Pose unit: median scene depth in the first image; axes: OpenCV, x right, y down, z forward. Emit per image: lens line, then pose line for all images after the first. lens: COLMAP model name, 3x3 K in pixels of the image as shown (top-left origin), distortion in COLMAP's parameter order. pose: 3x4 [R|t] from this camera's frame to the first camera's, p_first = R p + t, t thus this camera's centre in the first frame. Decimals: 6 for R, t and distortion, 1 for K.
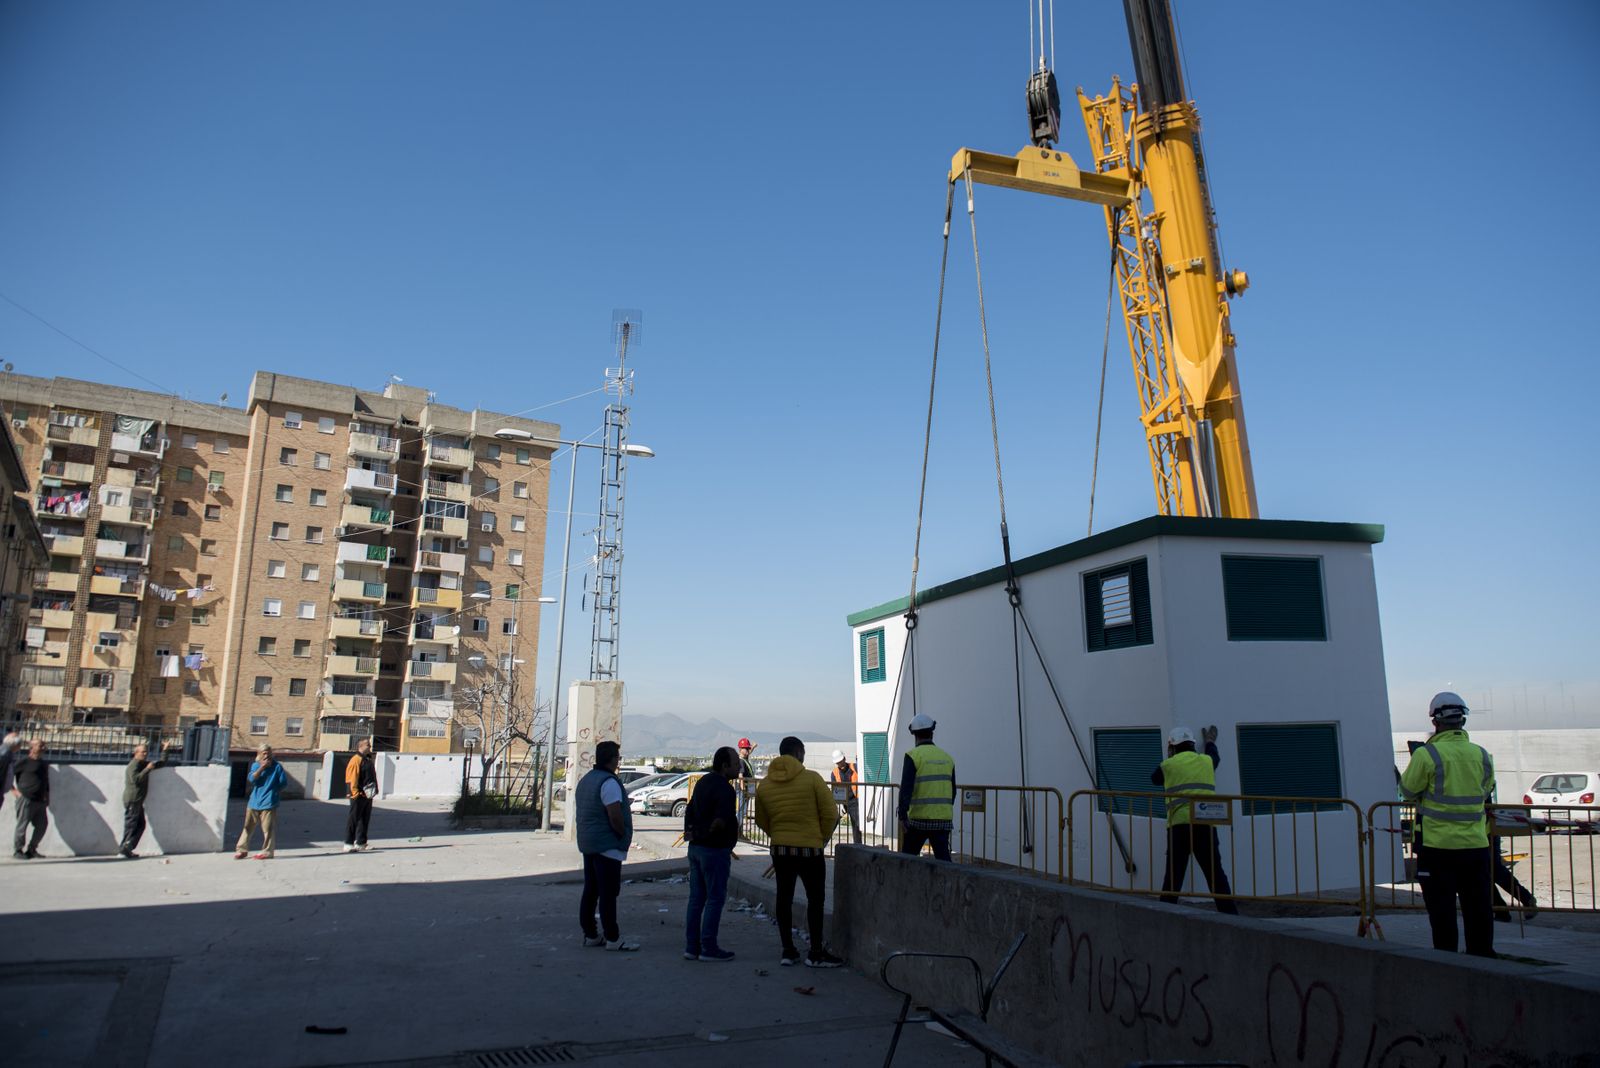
lens RADIAL K [[1102.2, 0, 807.7], [0, 1102.2, 537.3], [0, 0, 1]] dist [-0.044634, -0.004885]
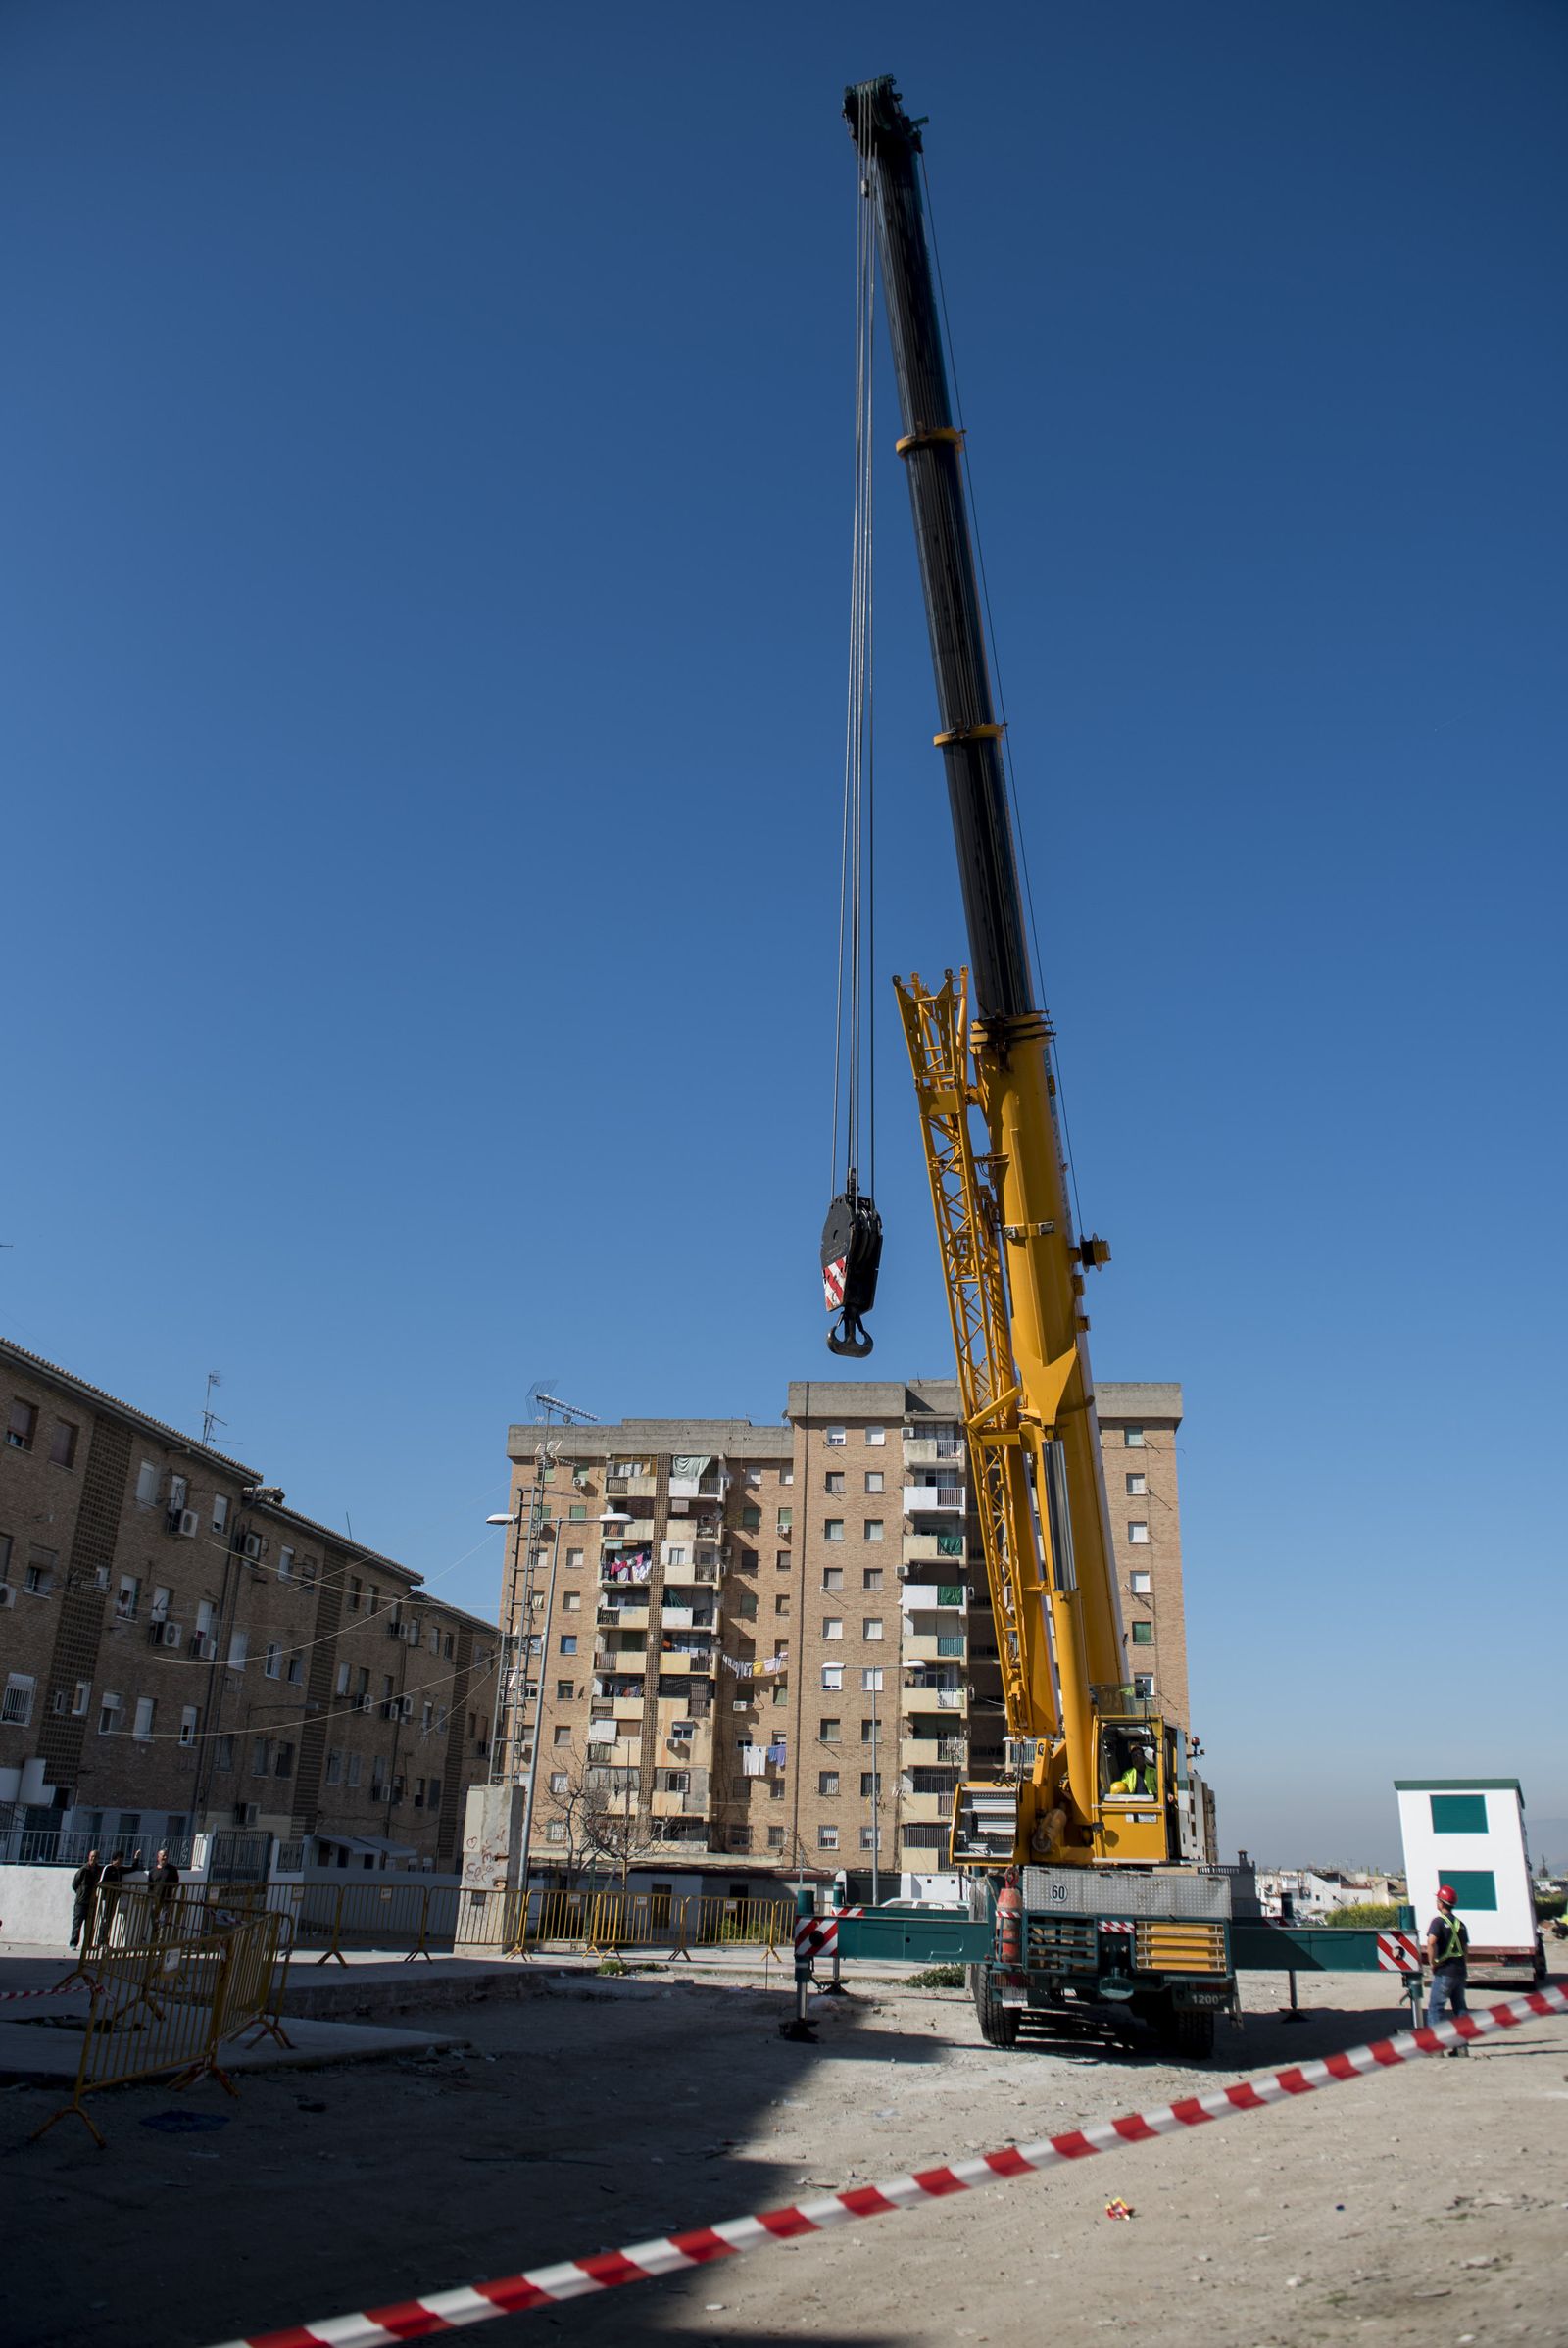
lens RADIAL K [[1677.4, 0, 794.4], [0, 1677.4, 1162.4], [0, 0, 1]] dist [-0.040465, -0.006546]
pose [[0.789728, -0.232156, -0.567832, 0.246122], [0.106542, 0.963465, -0.245733, -0.001336], [0.604134, 0.133564, 0.785610, -0.012411]]
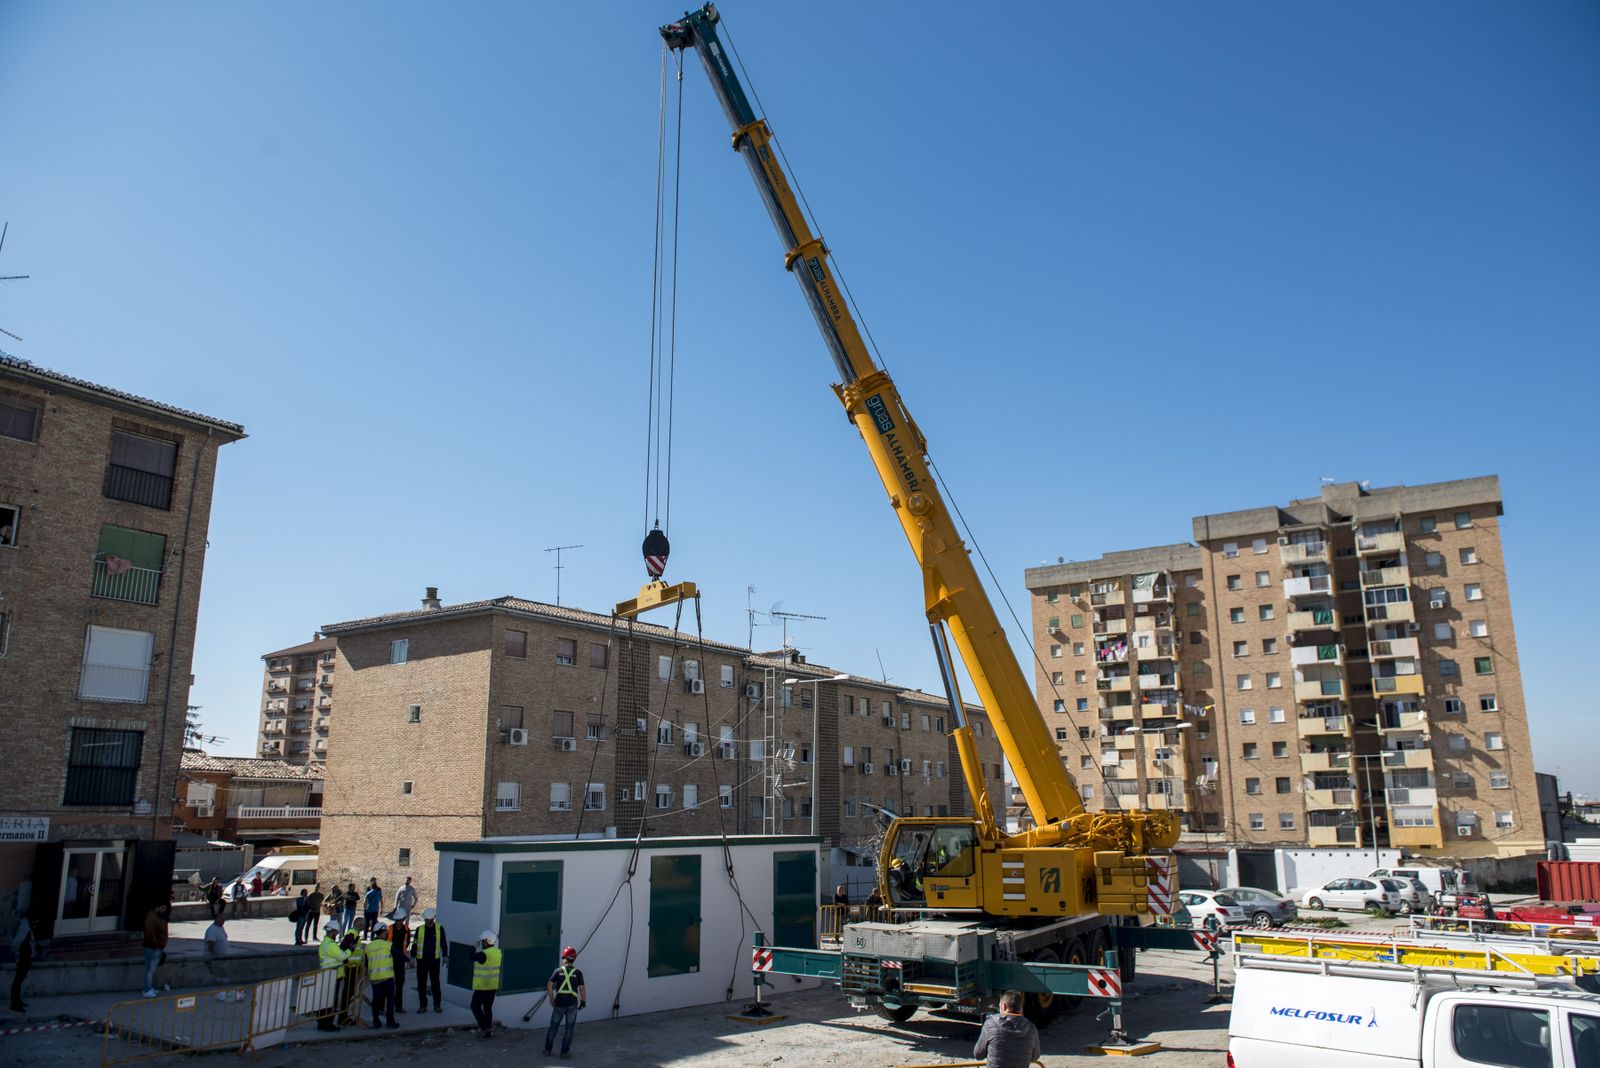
lens RADIAL K [[1102.2, 0, 807.7], [0, 1102.2, 537.3], [0, 0, 1]] dist [-0.044634, -0.004885]
pose [[0.413207, -0.239512, -0.878575, 0.350222], [0.187945, 0.966450, -0.175075, -0.002921], [0.891031, -0.092781, 0.444359, 0.094830]]
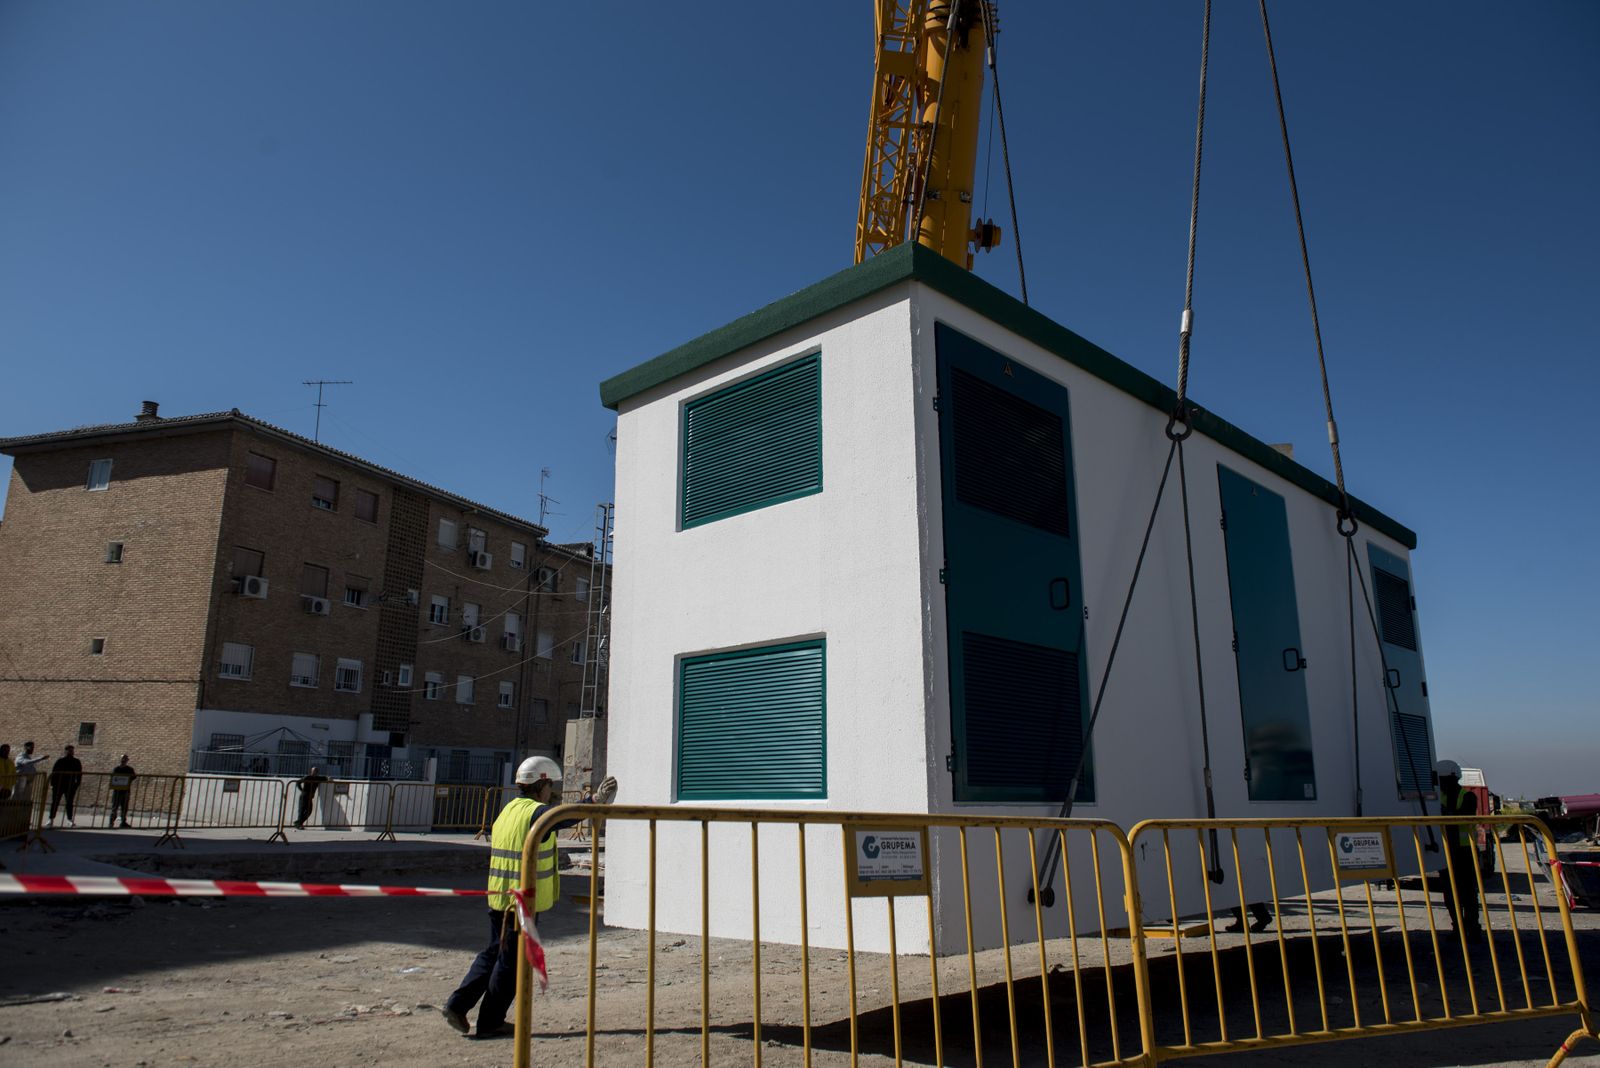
lens RADIAL K [[1107.3, 0, 807.7], [0, 1107.3, 536.6], [0, 0, 1]] dist [-0.045188, -0.000854]
pose [[0.608890, -0.169974, -0.774830, 0.259831], [0.135601, 0.984699, -0.109453, 0.024997], [0.781579, -0.038423, 0.622622, 0.102527]]
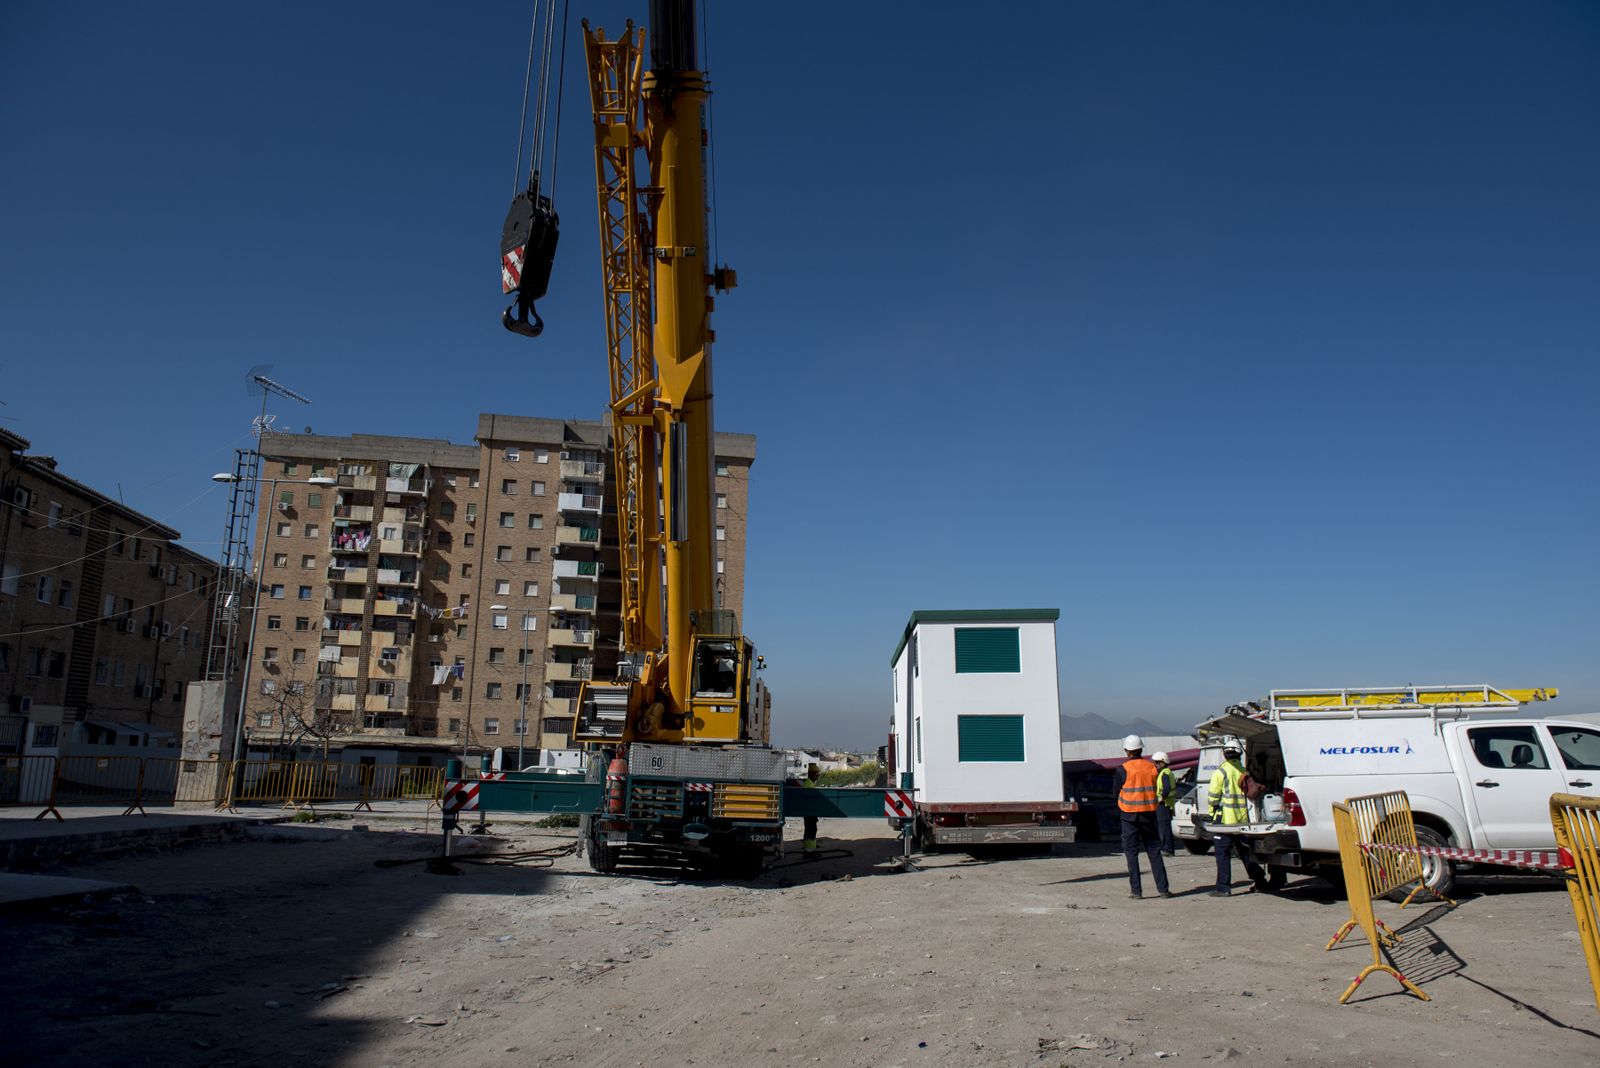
lens RADIAL K [[1130.3, 0, 808.5], [0, 1130.3, 538.6], [0, 0, 1]] dist [-0.041047, -0.007136]
pose [[0.930951, -0.060140, -0.360157, 0.220820], [0.061569, 0.998075, -0.007515, 0.006770], [0.359915, -0.015178, 0.932861, 0.026740]]
